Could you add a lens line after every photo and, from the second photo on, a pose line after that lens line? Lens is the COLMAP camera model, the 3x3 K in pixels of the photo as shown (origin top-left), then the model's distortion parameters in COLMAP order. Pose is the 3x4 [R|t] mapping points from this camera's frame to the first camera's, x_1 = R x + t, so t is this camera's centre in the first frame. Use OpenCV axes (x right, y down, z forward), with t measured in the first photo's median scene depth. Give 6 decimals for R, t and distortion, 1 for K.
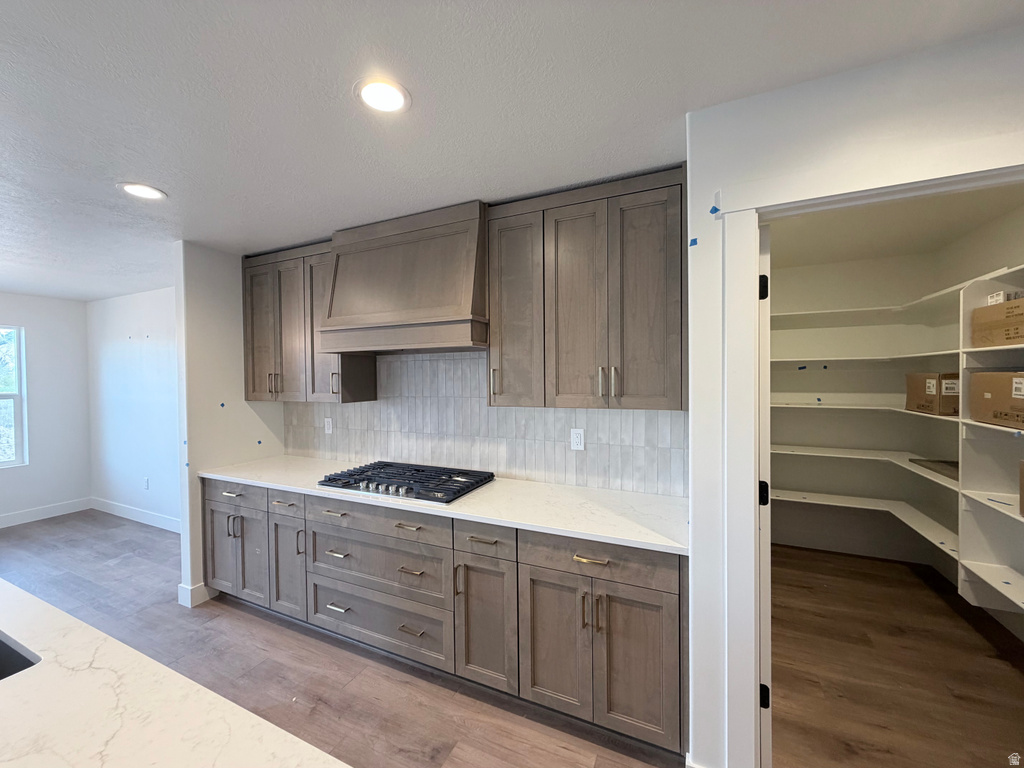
lens RADIAL K [[409.3, 0, 507.9], [0, 409.3, 382.9], [0, 0, 1]] dist [0.000298, 0.000374]
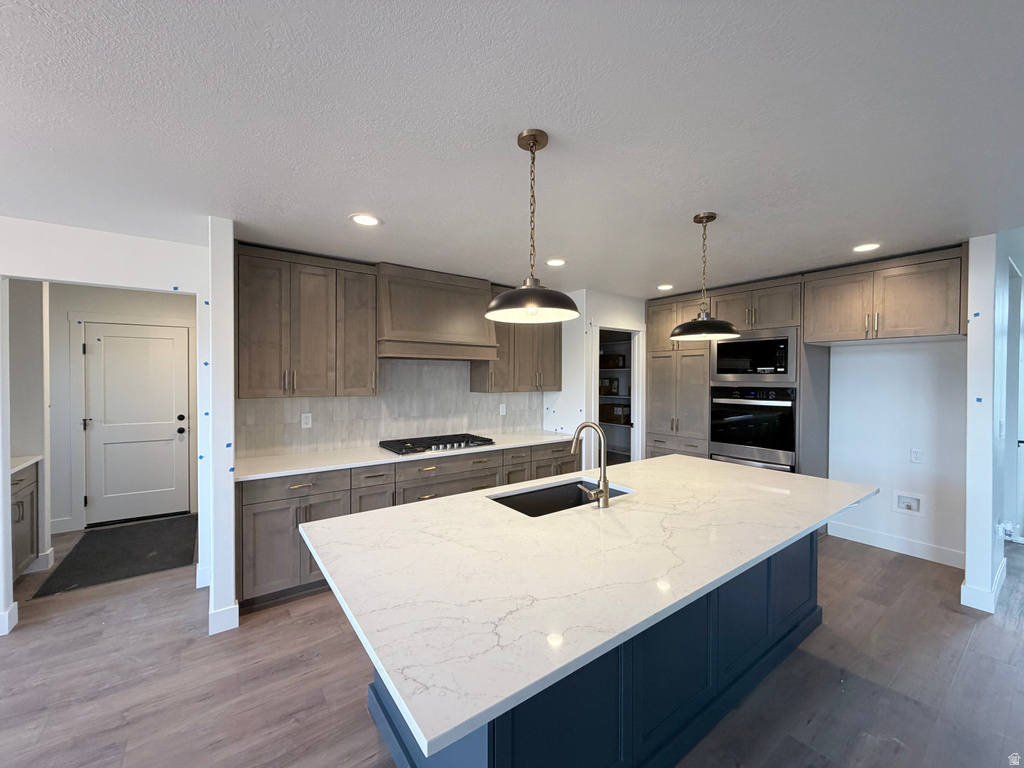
lens RADIAL K [[409.3, 0, 506.2], [0, 409.3, 383.4], [0, 0, 1]] dist [0.000298, 0.000374]
pose [[0.482810, 0.000075, 0.875725, -1.500660], [0.006858, 0.999969, -0.003866, 0.021996], [-0.875698, 0.007872, 0.482795, 0.045694]]
